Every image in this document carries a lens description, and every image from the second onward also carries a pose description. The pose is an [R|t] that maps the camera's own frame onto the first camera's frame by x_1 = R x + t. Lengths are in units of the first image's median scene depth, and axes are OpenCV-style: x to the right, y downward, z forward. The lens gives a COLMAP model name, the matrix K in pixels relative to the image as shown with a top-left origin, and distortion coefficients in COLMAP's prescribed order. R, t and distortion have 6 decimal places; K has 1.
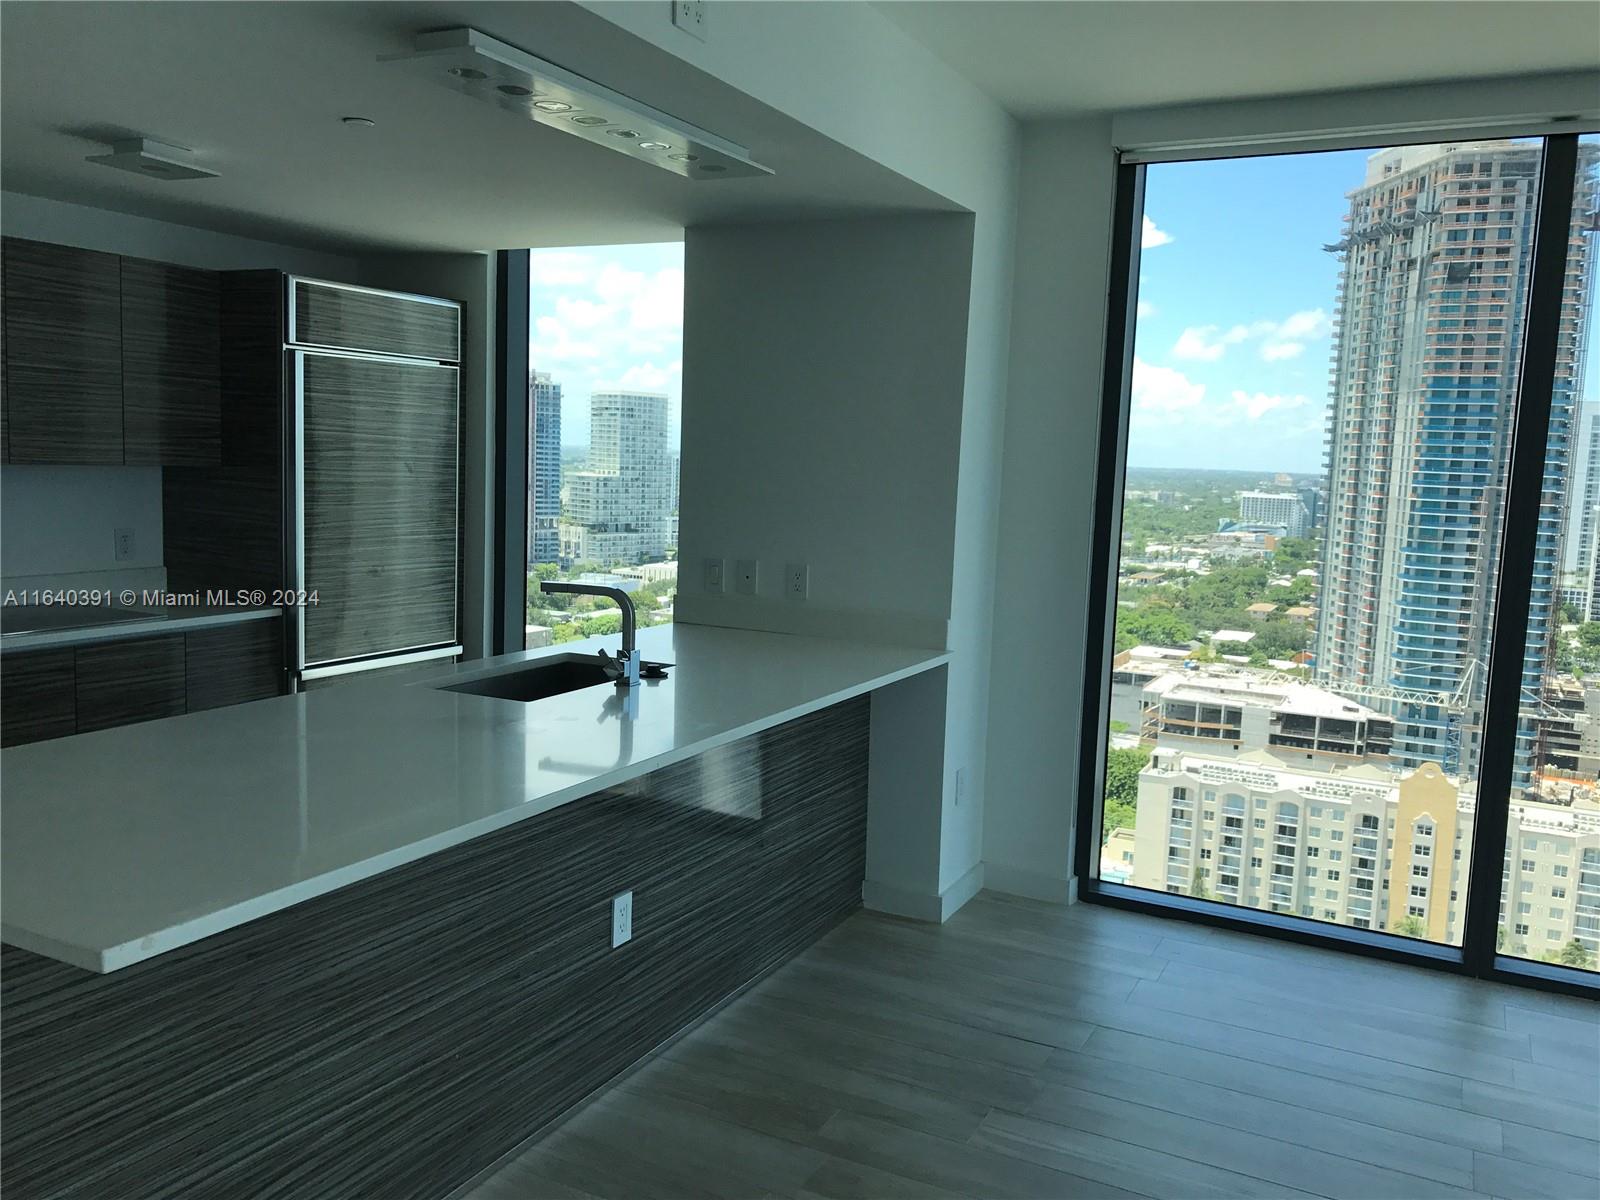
lens RADIAL K [[1298.0, 0, 800.7], [0, 1298.0, 593.8], [0, 0, 1]] dist [0.003402, 0.009503]
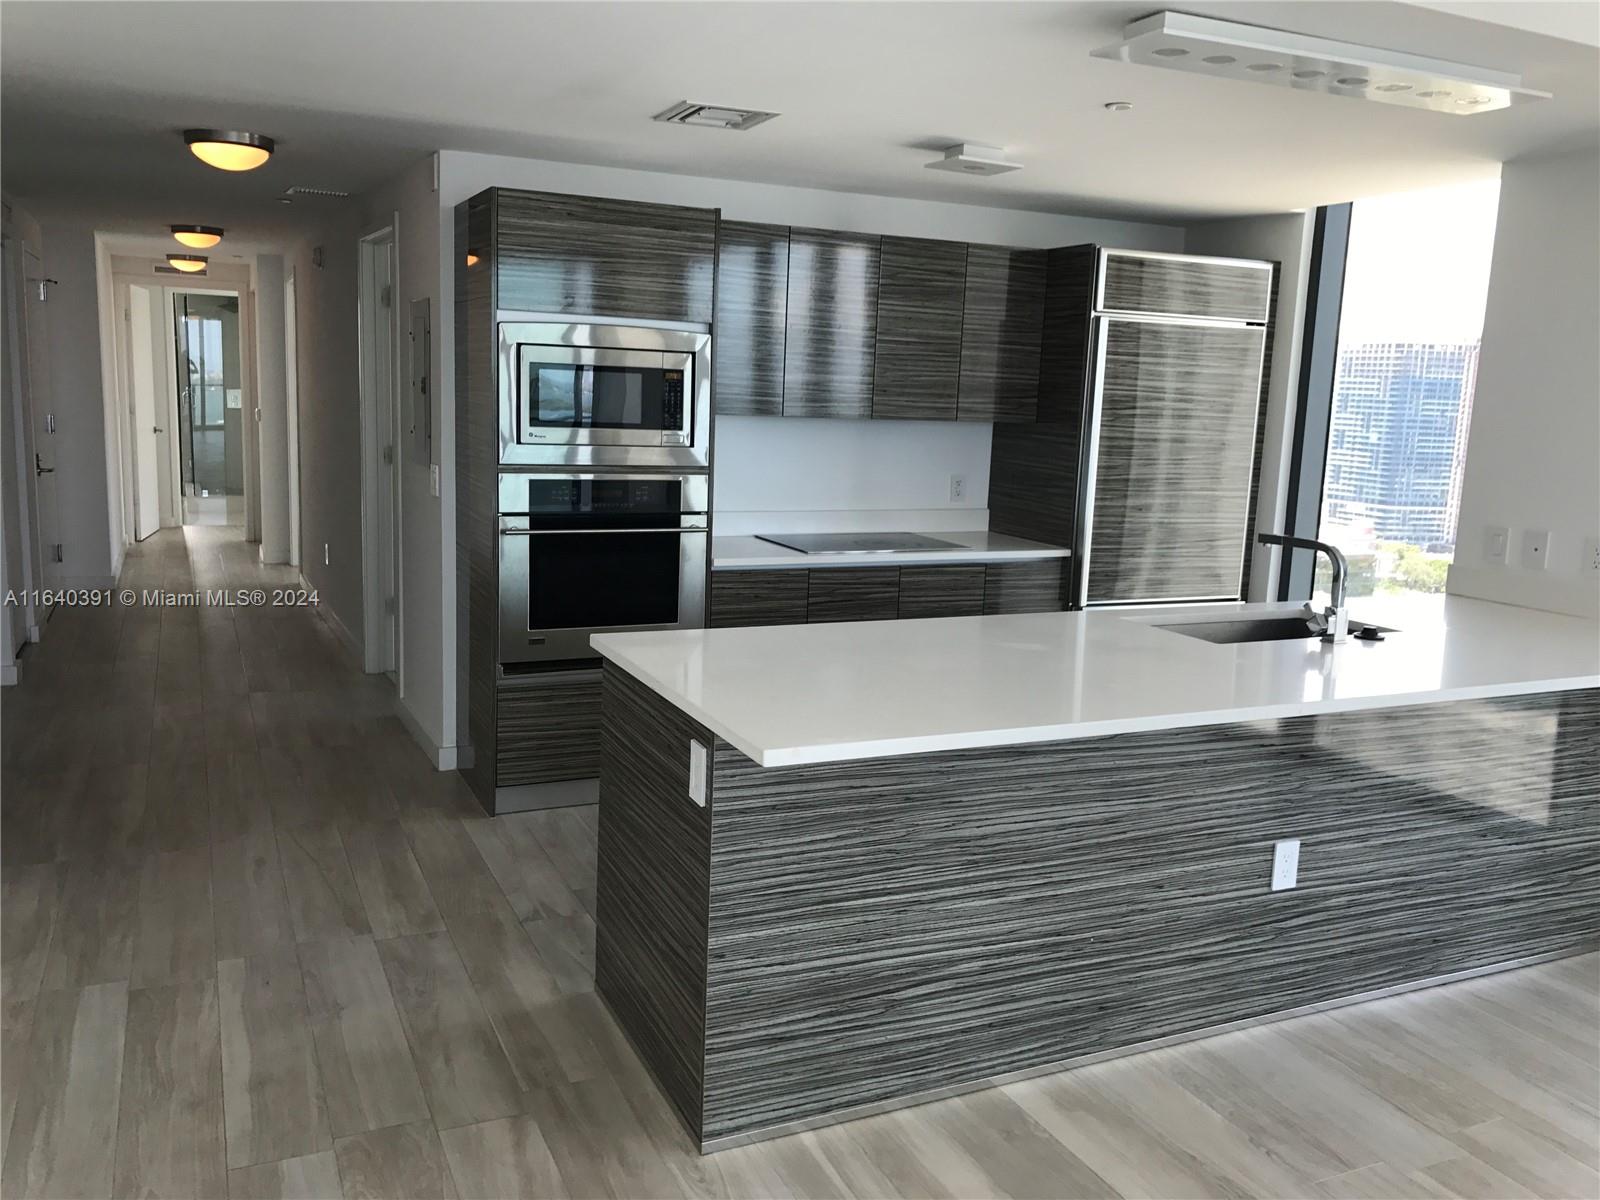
lens RADIAL K [[1311.6, 0, 802.7], [0, 1311.6, 595.4], [0, 0, 1]] dist [0.013058, -0.034872]
pose [[0.784009, 0.089100, -0.614321, 0.179457], [-0.074605, 0.995996, 0.049245, 0.017702], [0.616249, 0.007222, 0.787518, -0.045876]]
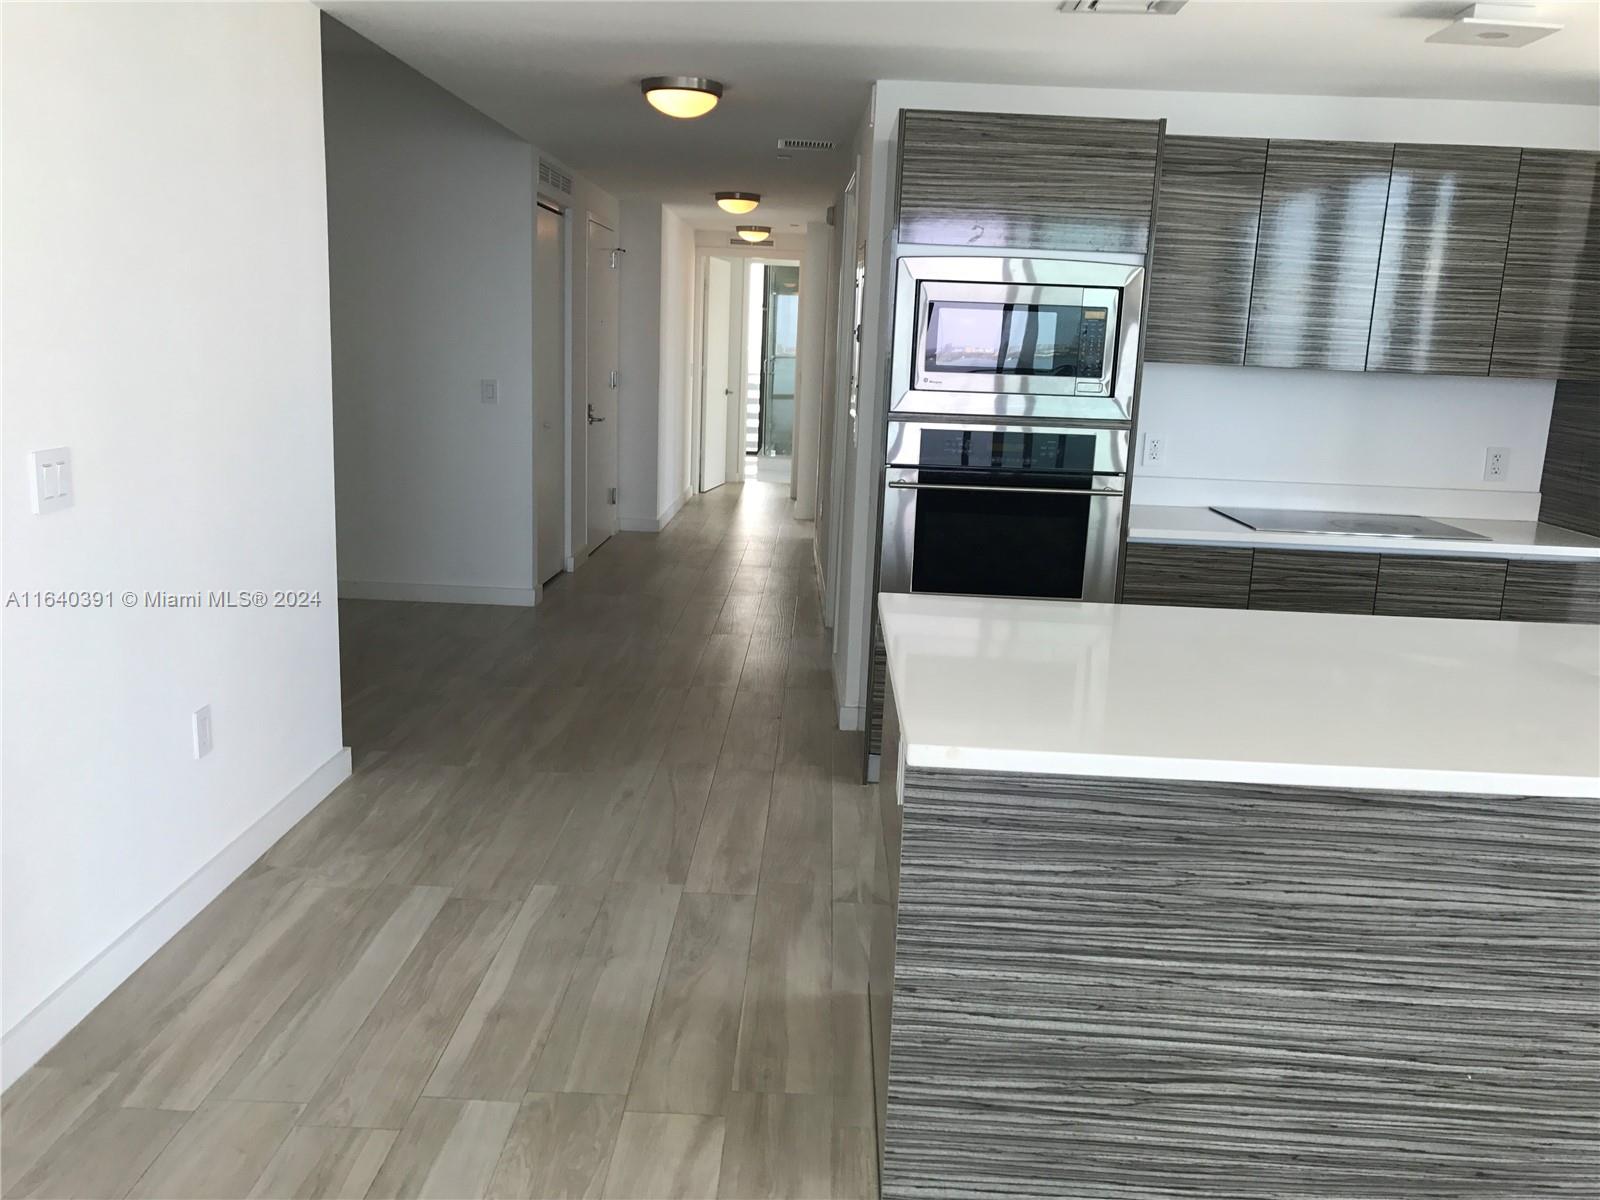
lens RADIAL K [[1302.2, 0, 800.0], [0, 1302.2, 600.0], [0, 0, 1]] dist [0.010680, -0.004964]
pose [[0.428555, 0.155733, -0.889993, 0.196071], [-0.121307, 0.986032, 0.114125, 0.019468], [0.895335, 0.059054, 0.441461, 0.216272]]
